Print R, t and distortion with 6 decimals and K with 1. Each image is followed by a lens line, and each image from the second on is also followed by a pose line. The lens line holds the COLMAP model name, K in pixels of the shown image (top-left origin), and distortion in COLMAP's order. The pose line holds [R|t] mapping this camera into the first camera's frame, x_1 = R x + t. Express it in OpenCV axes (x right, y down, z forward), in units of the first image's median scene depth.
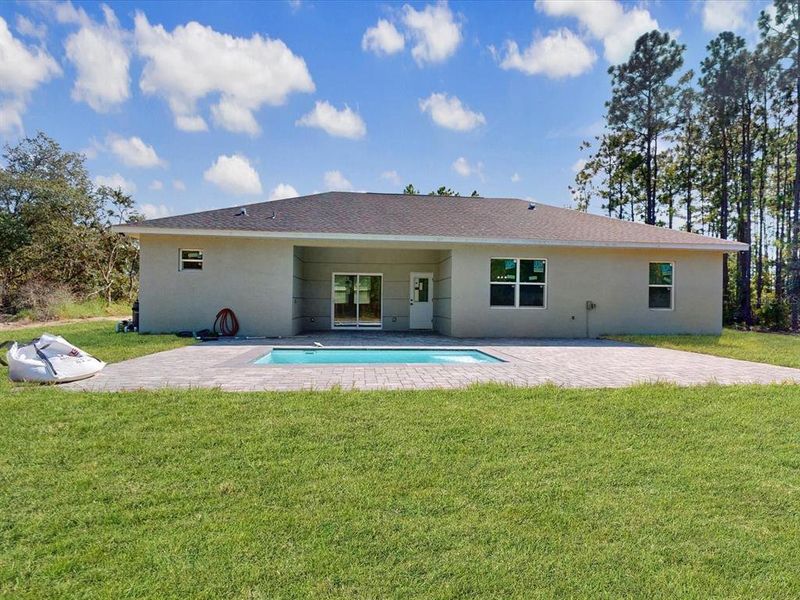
lens RADIAL K [[401.9, 0, 400.0], [0, 401.9, 300.0], [0, 0, 1]] dist [0.001771, -0.000272]
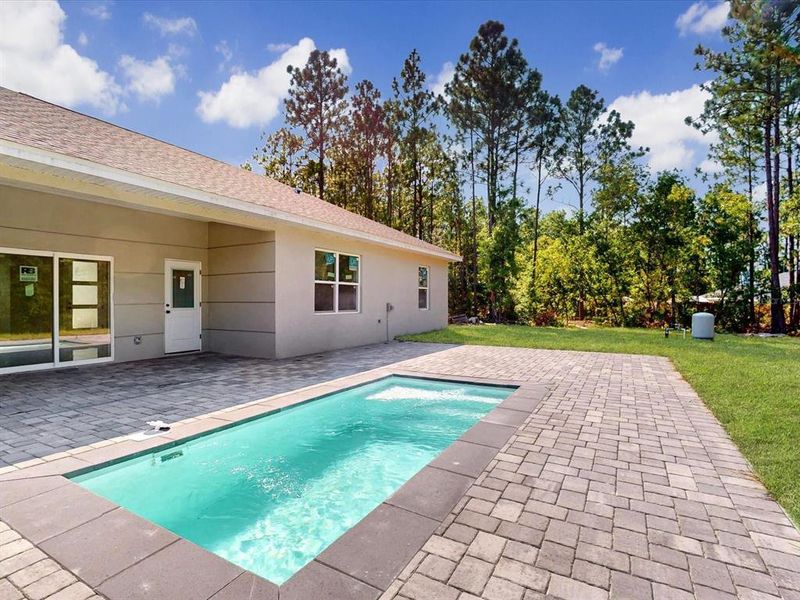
lens RADIAL K [[401.9, 0, 400.0], [0, 401.9, 300.0], [0, 0, 1]] dist [0.001771, -0.000272]
pose [[0.584749, -0.010545, 0.811146, -0.293184], [0.002427, 0.999934, 0.011249, -0.015338], [-0.811211, -0.004609, 0.584736, 0.415418]]
